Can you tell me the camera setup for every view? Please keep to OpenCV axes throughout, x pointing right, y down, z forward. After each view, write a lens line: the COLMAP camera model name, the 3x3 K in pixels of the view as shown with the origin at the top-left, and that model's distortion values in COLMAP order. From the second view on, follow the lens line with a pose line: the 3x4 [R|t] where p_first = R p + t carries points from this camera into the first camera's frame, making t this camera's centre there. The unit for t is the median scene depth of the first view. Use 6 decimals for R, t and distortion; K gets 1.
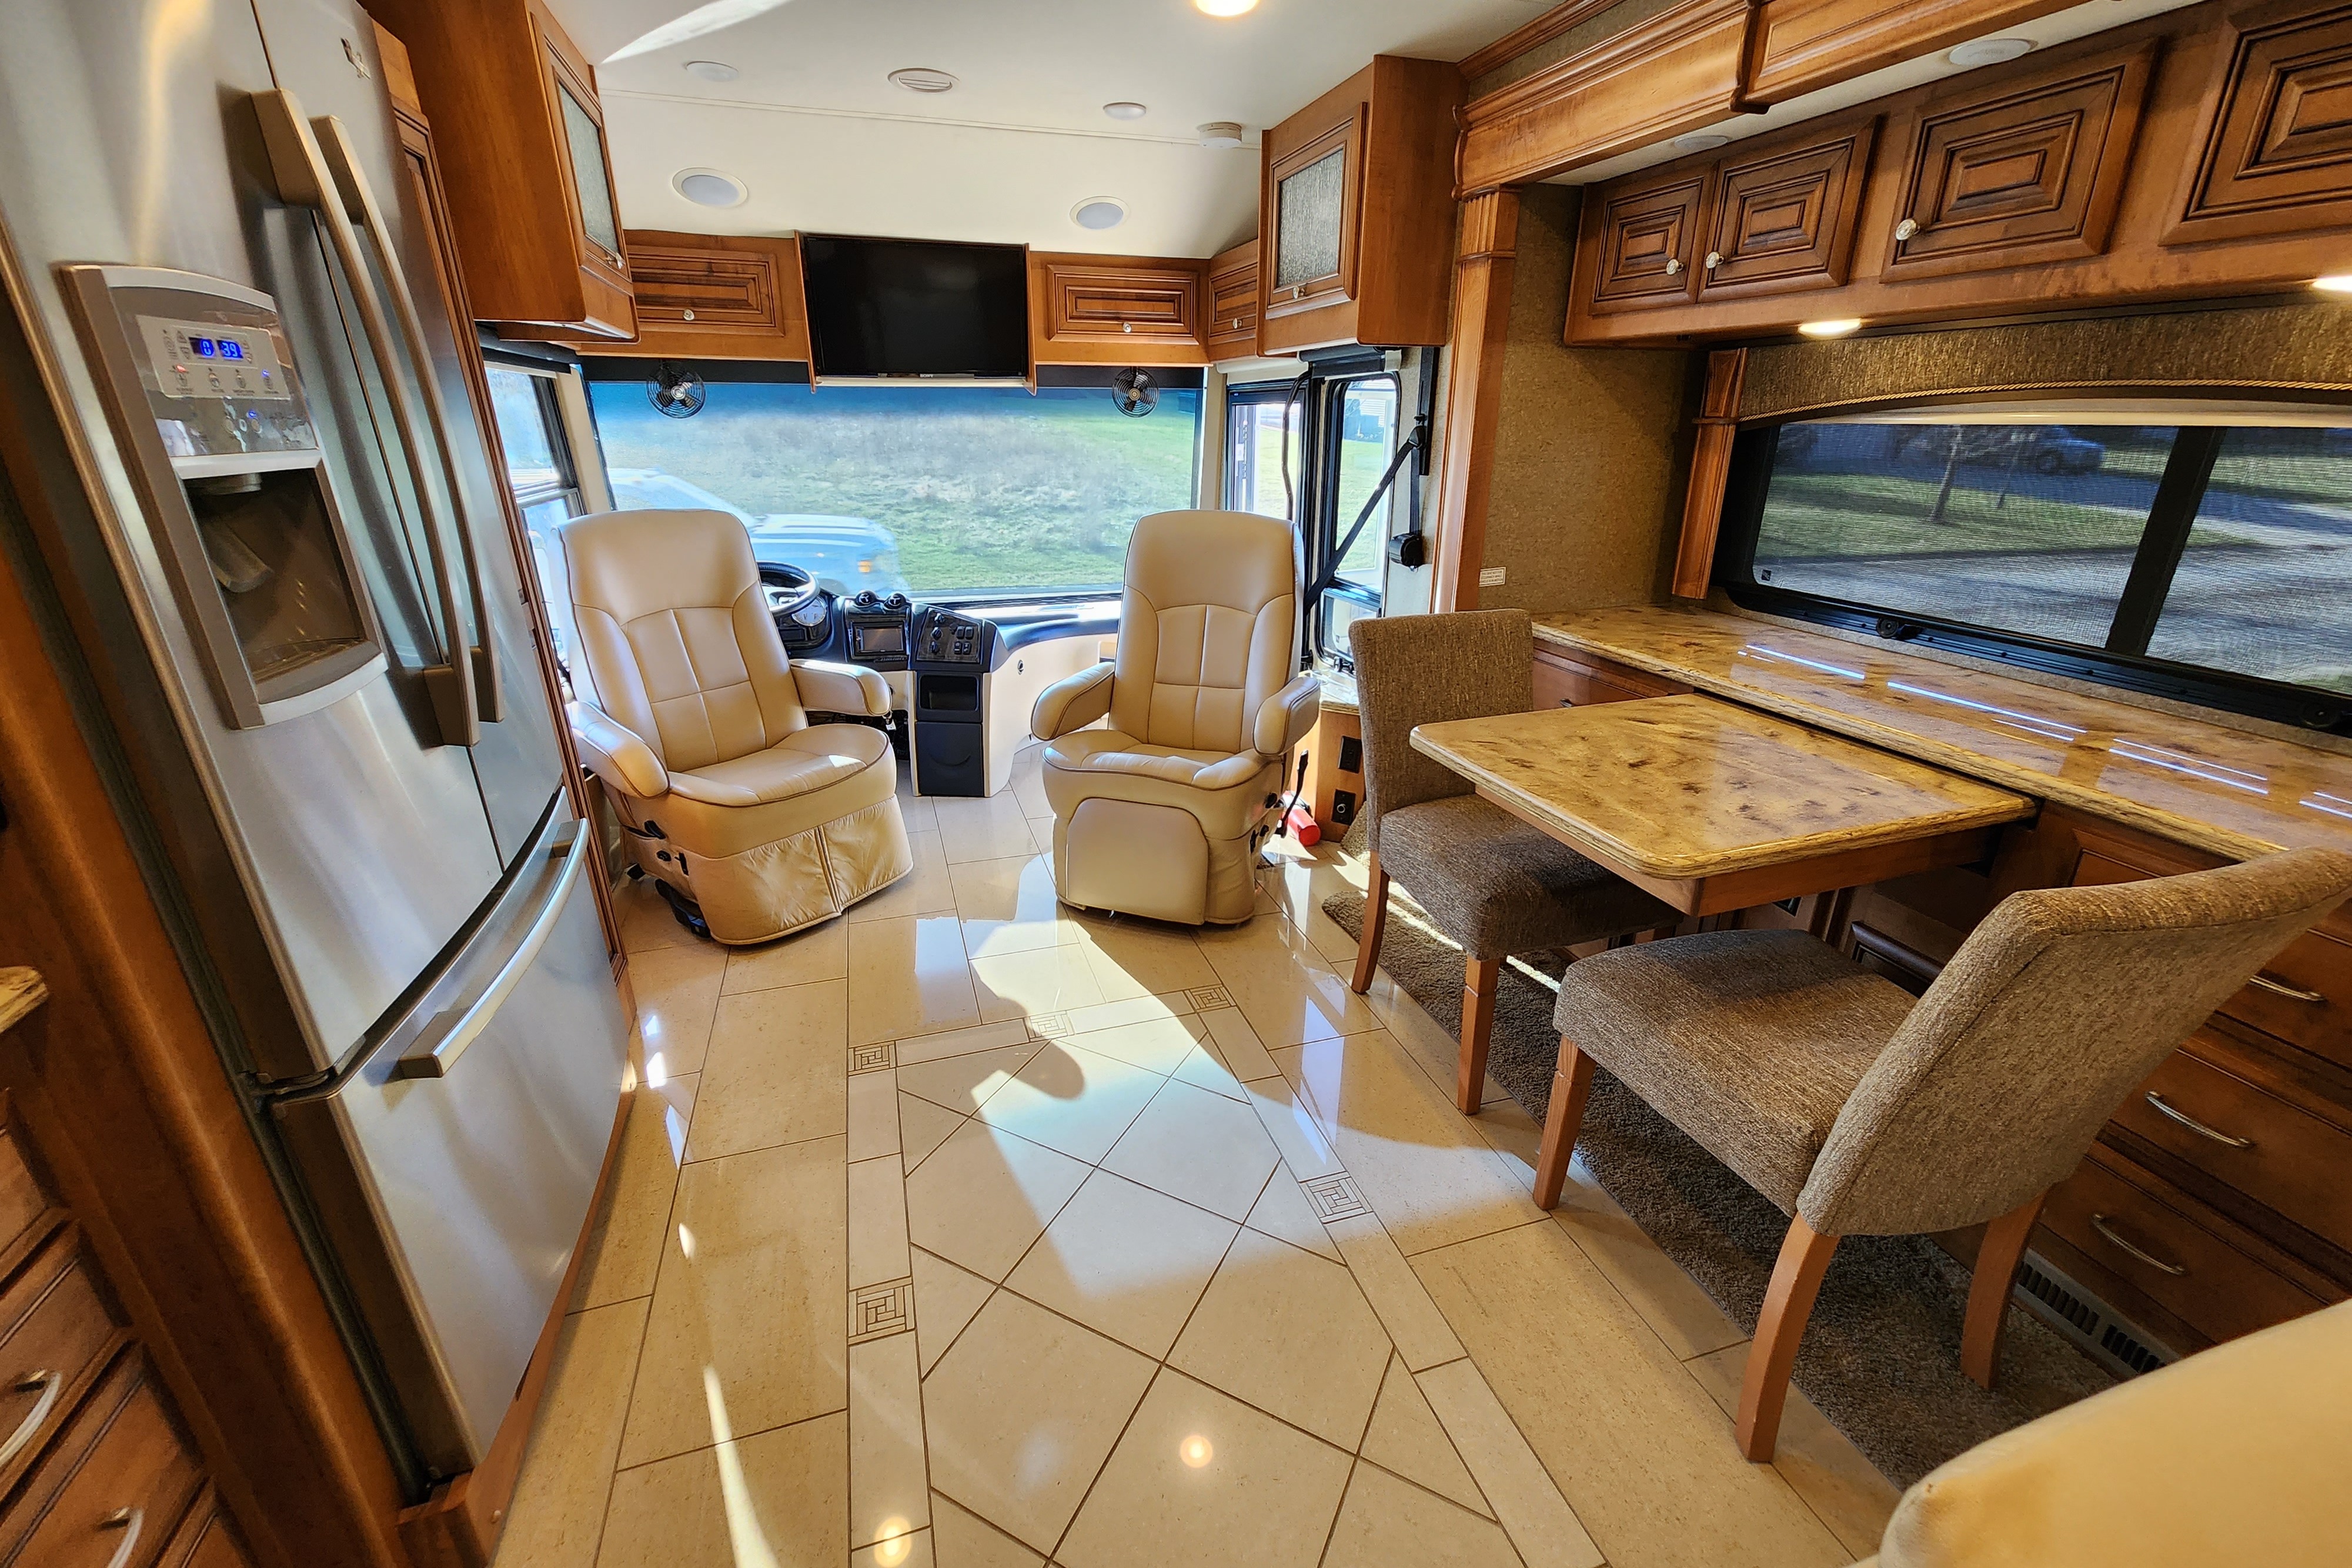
lens RADIAL K [[976.9, 0, 1183.0], [0, 976.9, 788.6], [0, 0, 1]] dist [0.003712, -0.000535]
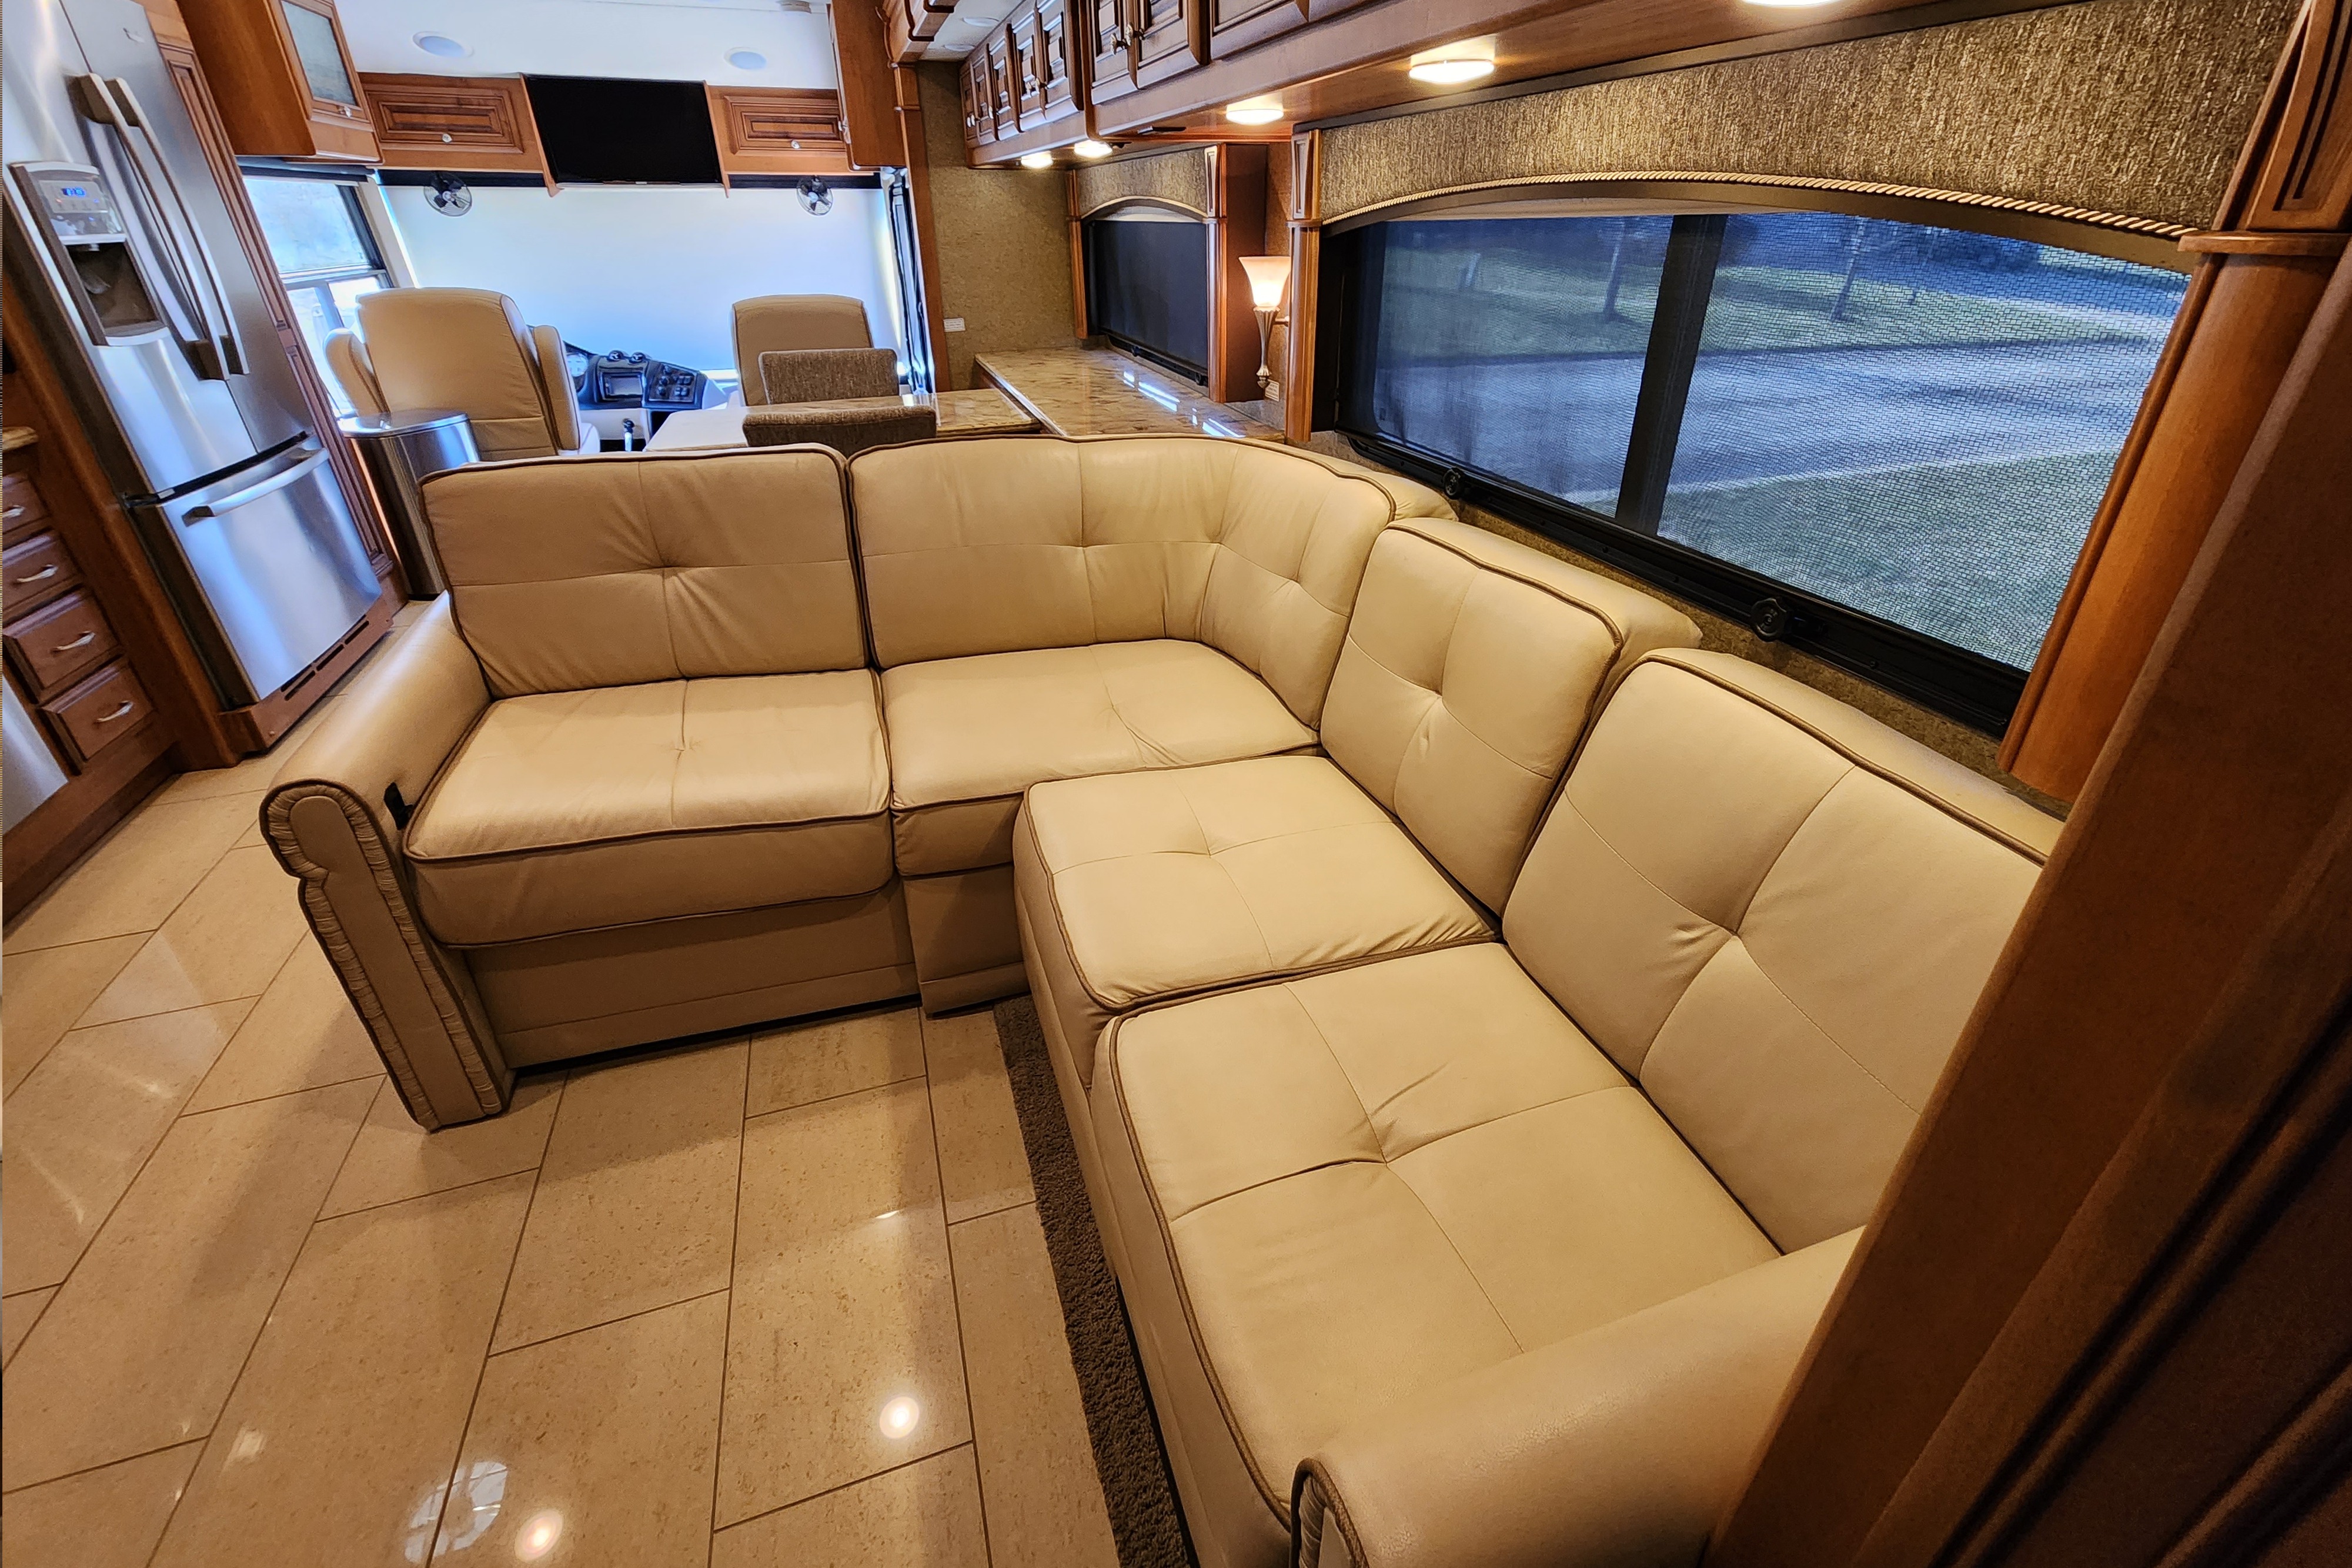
lens RADIAL K [[976.9, 0, 1179.5], [0, 976.9, 705.1], [0, 0, 1]] dist [0.003712, -0.000535]
pose [[0.999944, -0.005650, 0.008974, 0.574563], [0.004674, 0.994435, 0.105249, 0.192284], [-0.009519, -0.105201, 0.994405, -0.525962]]
